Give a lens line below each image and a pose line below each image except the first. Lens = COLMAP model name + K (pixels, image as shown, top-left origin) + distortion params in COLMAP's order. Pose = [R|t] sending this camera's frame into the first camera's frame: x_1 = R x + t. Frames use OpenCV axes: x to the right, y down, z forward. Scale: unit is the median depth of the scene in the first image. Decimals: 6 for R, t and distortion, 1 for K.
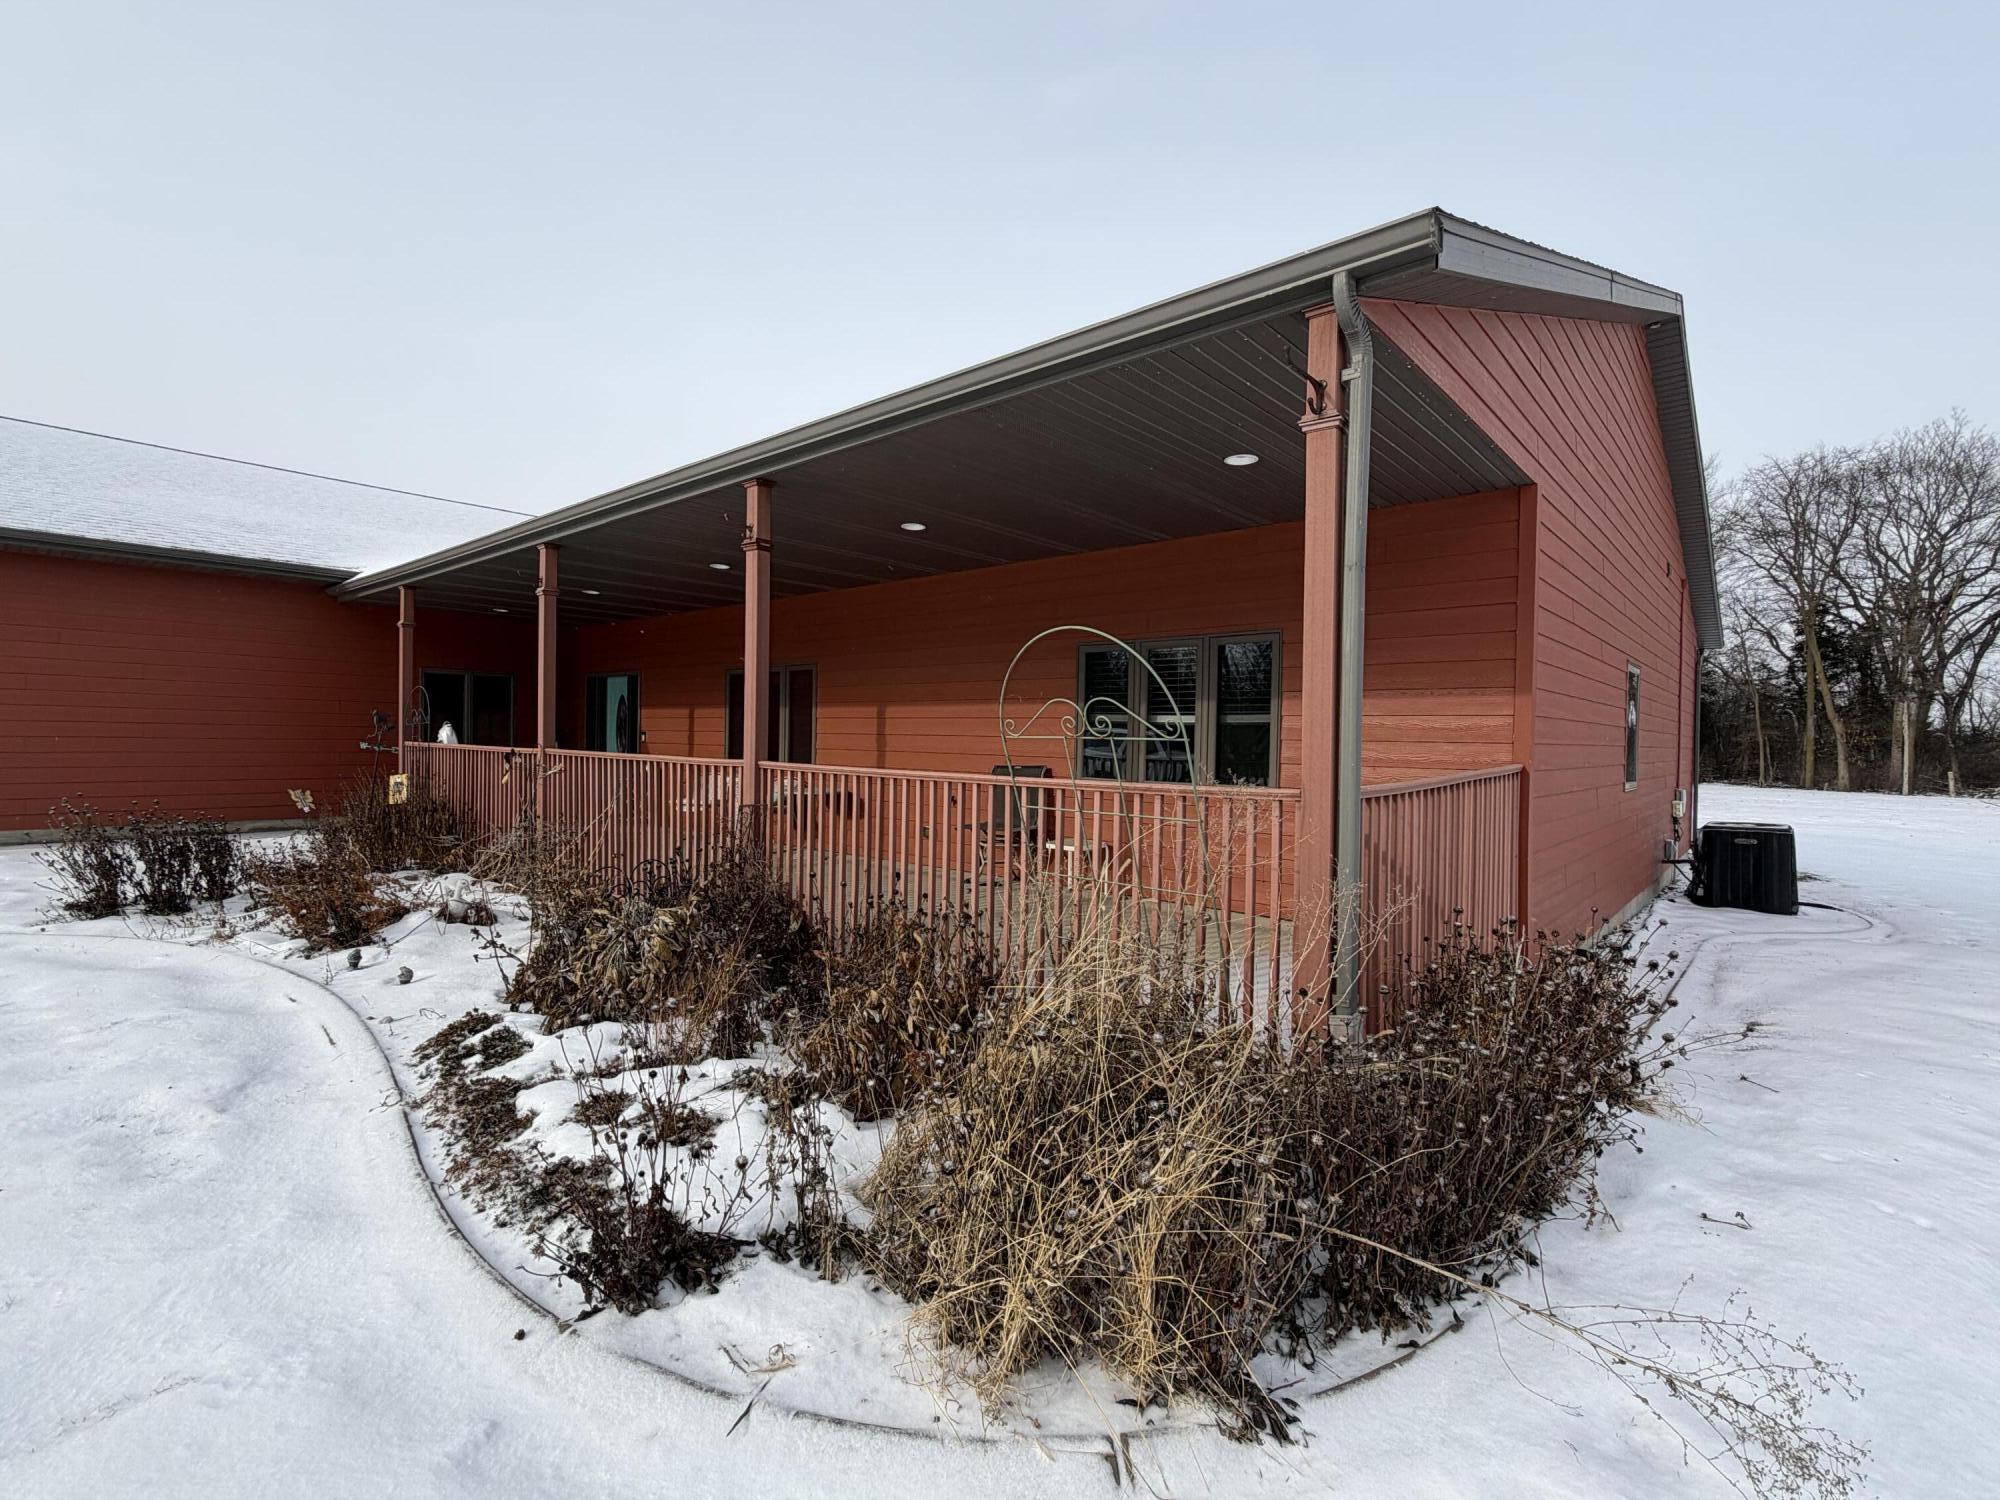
lens RADIAL K [[915.2, 0, 1000.1], [0, 915.2, 757.3], [0, 0, 1]] dist [0.000677, -0.000543]
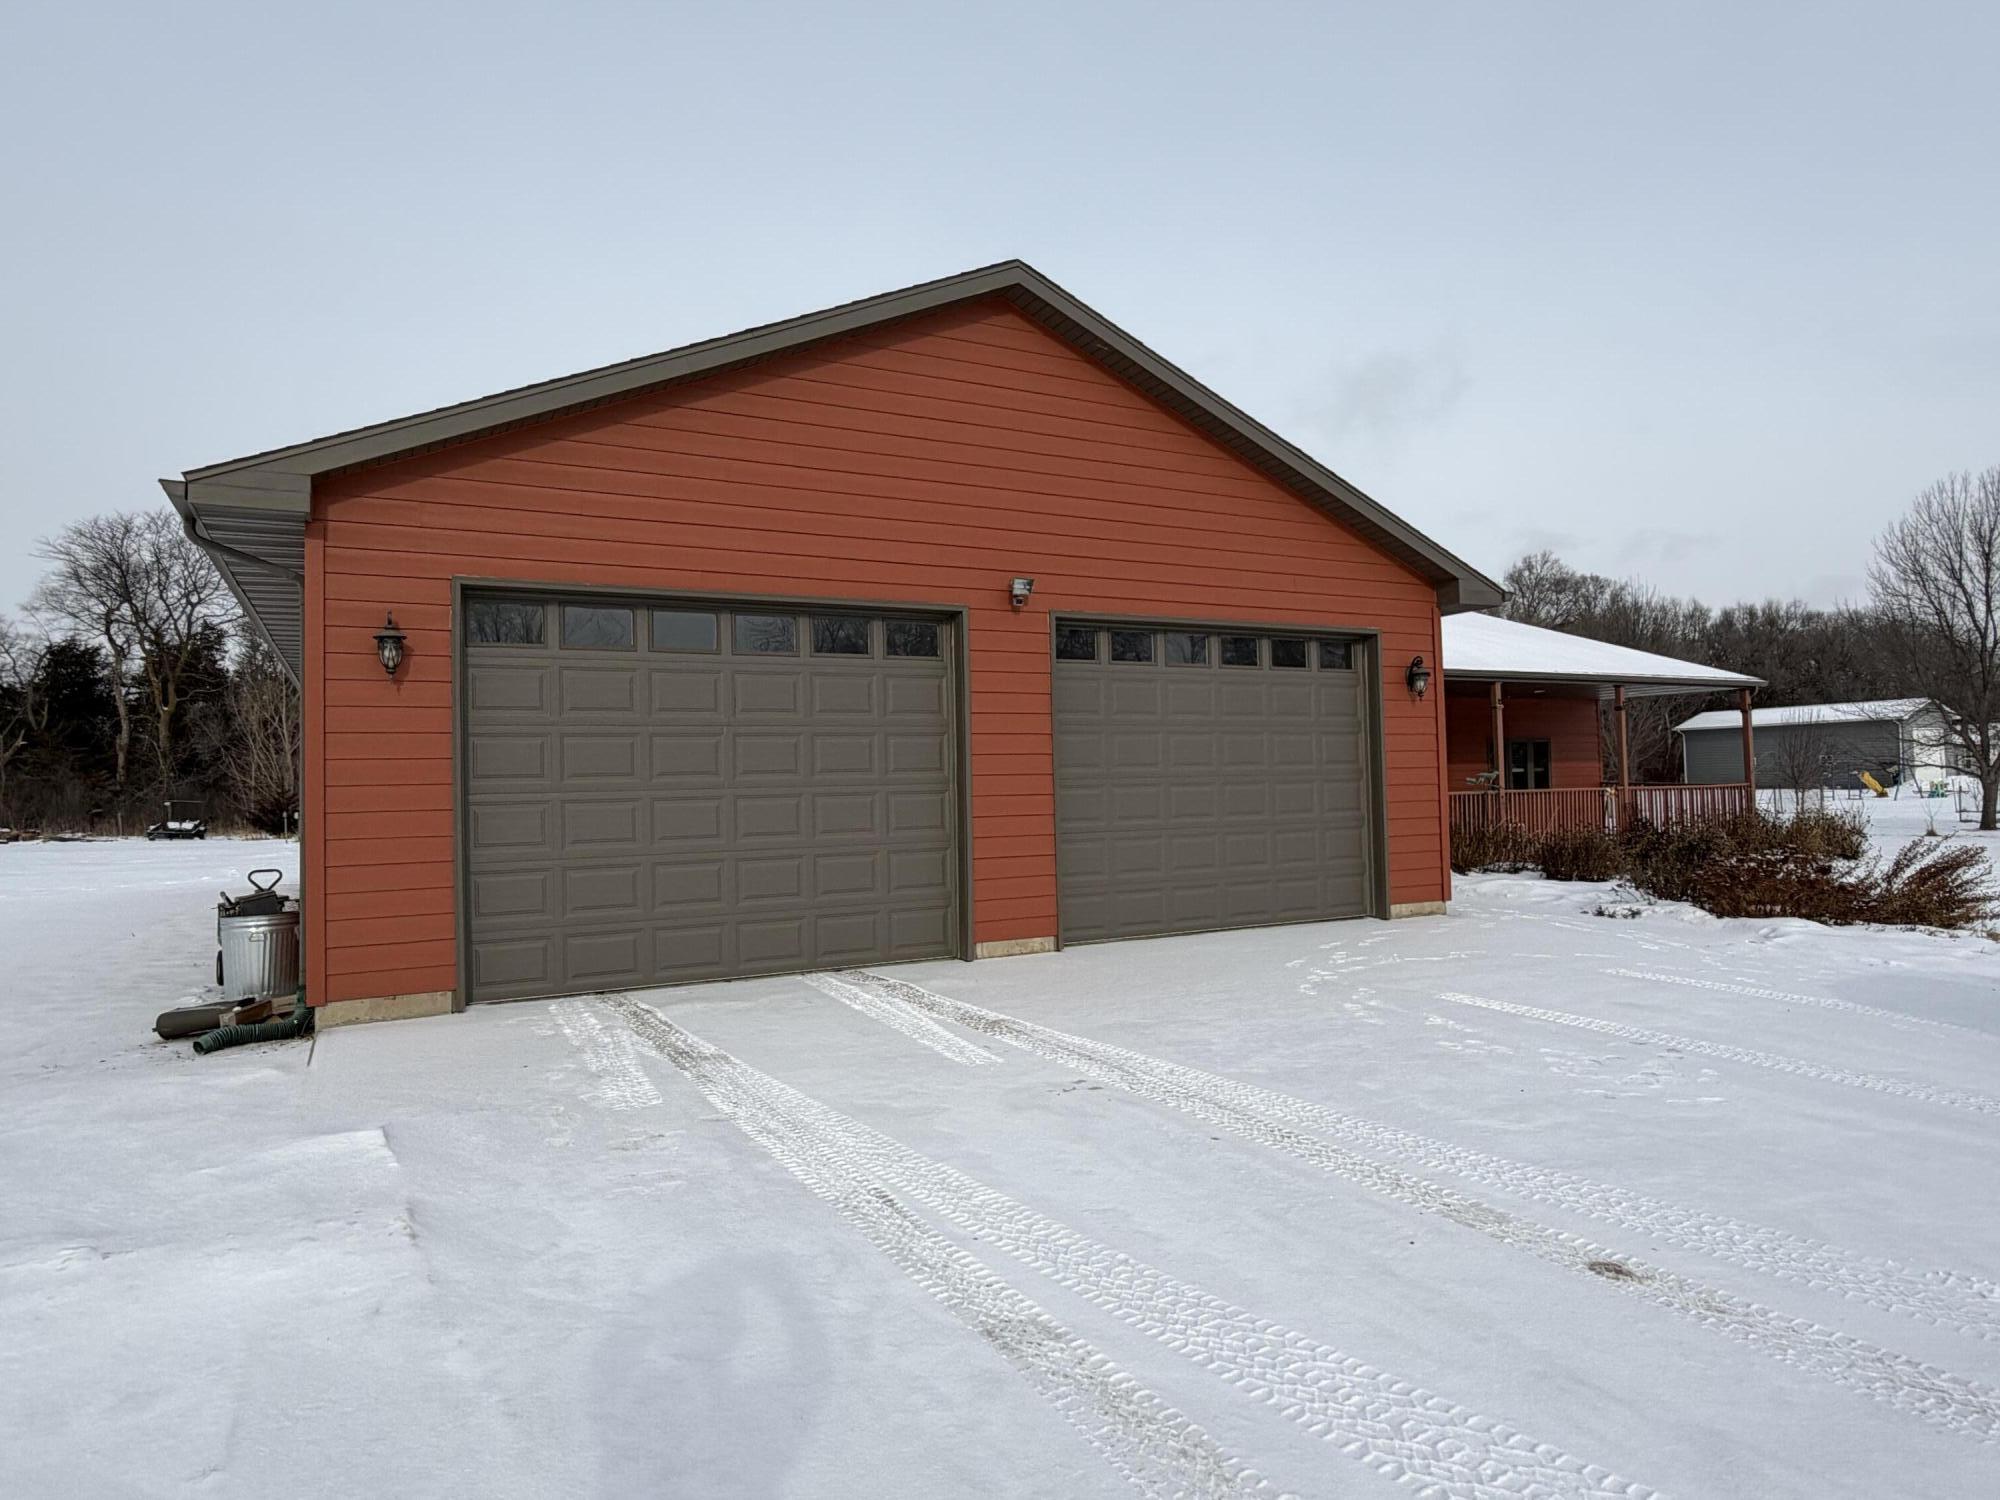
lens RADIAL K [[1188.5, 0, 990.6], [0, 1188.5, 750.9], [0, 0, 1]] dist [0.001568, -0.000600]
pose [[0.359869, 0.001317, 0.933002, -2.551329], [0.044782, 0.998822, -0.018683, -0.074586], [-0.931928, 0.048505, 0.359386, 0.897751]]
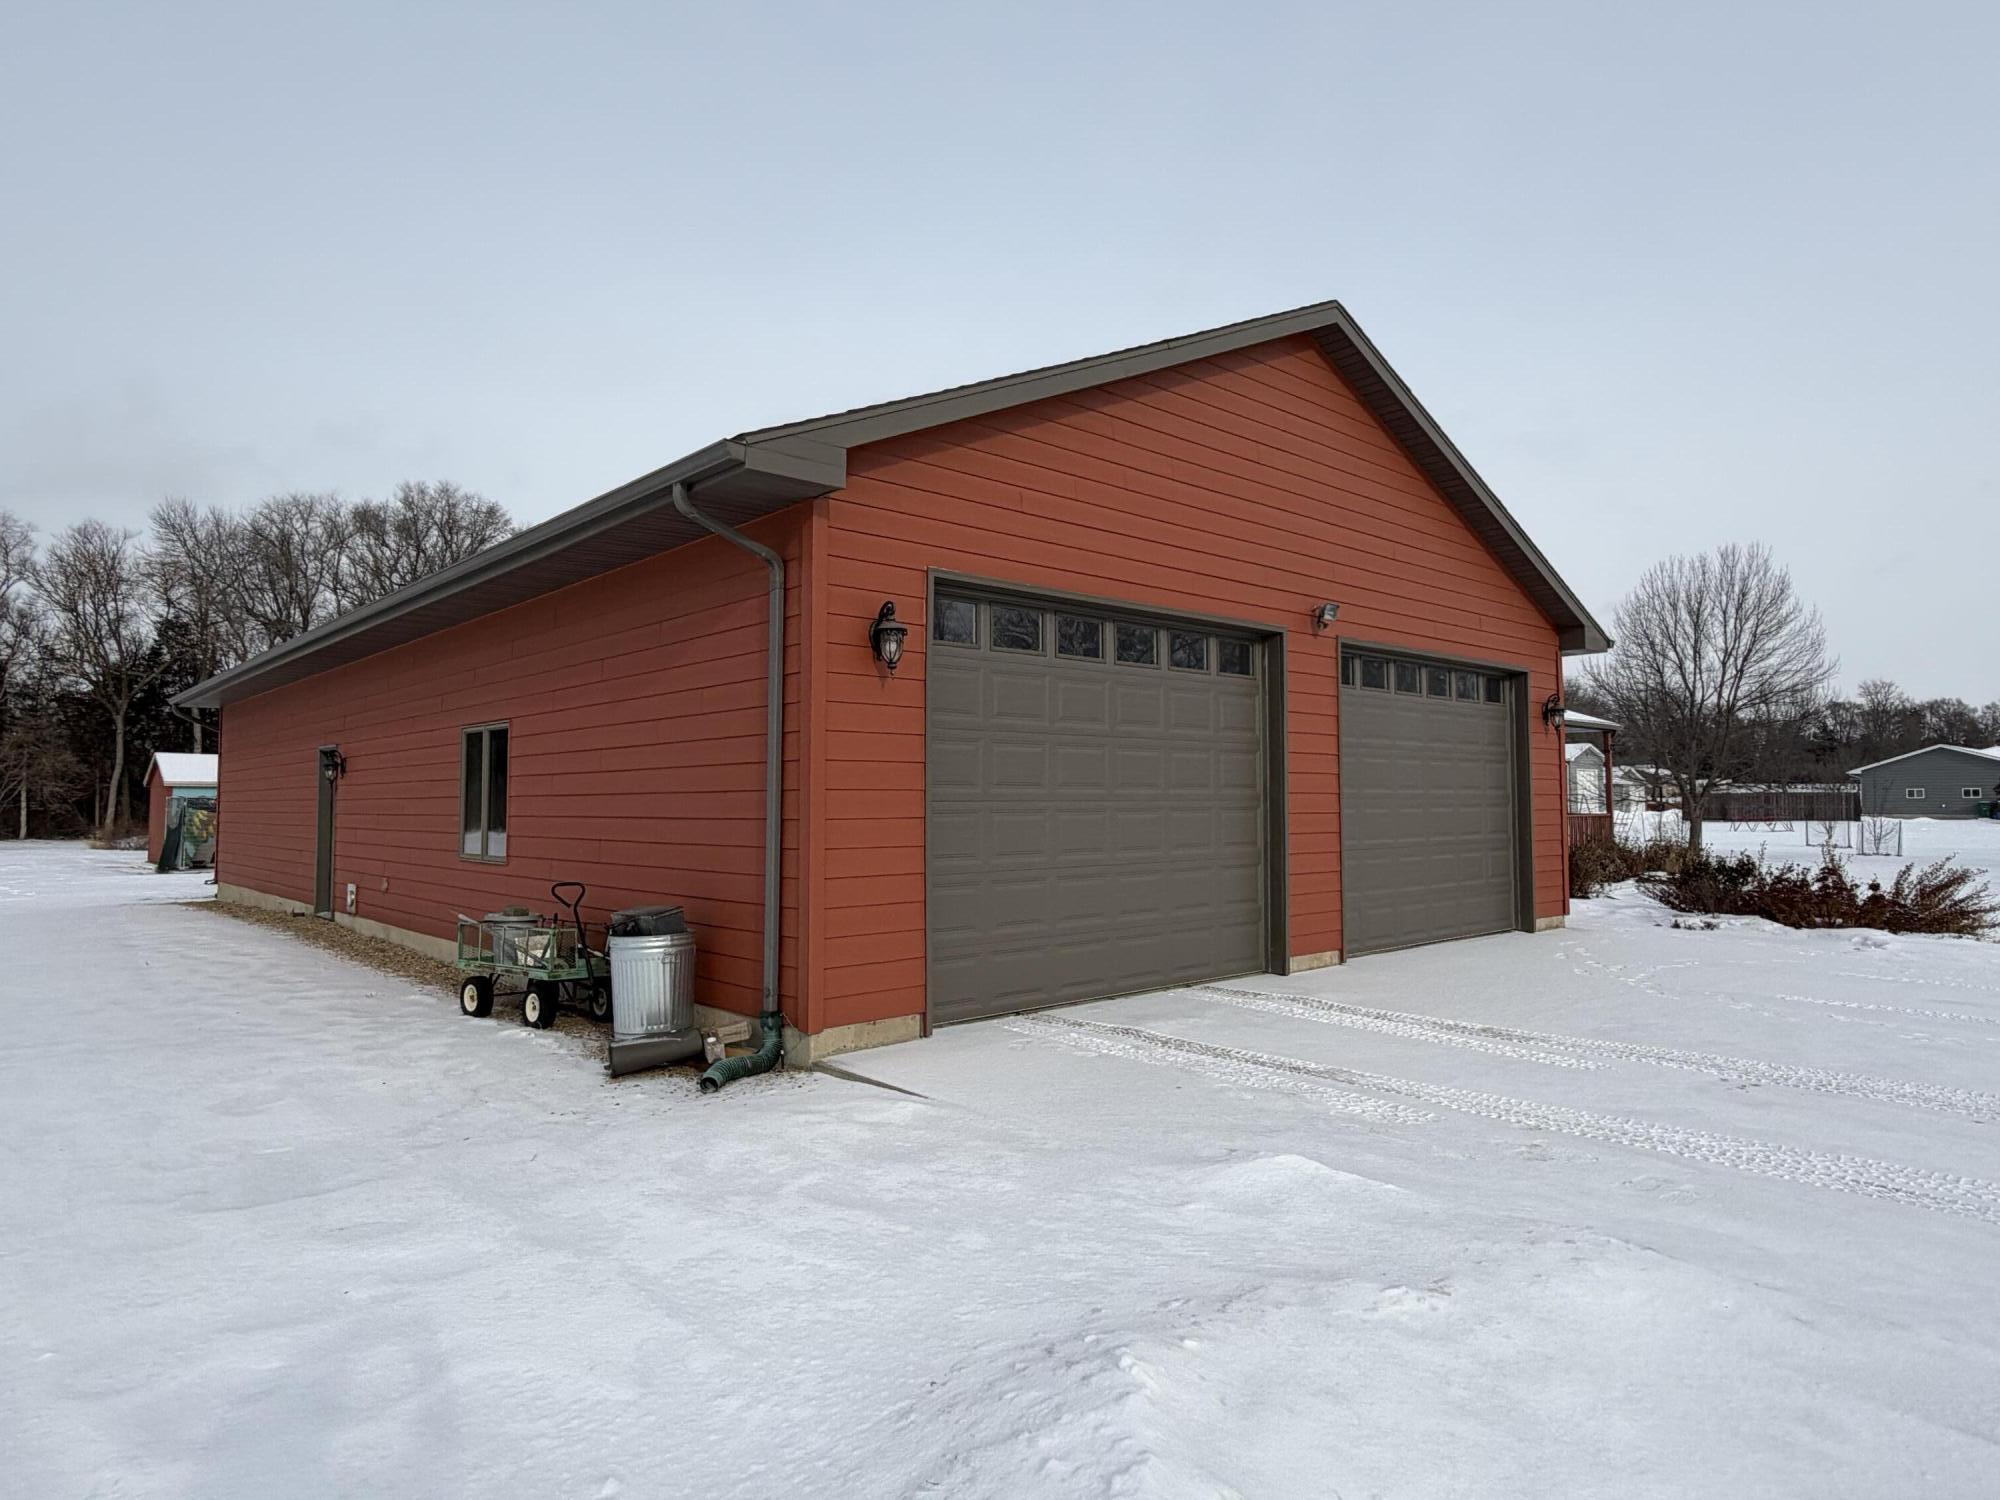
lens RADIAL K [[1188.5, 0, 999.9], [0, 1188.5, 741.2], [0, 0, 1]] dist [0.001568, -0.000600]
pose [[0.115755, 0.032455, 0.992747, -2.671060], [0.021874, 0.999140, -0.035215, -0.087172], [-0.993037, 0.025792, 0.114945, 1.399719]]
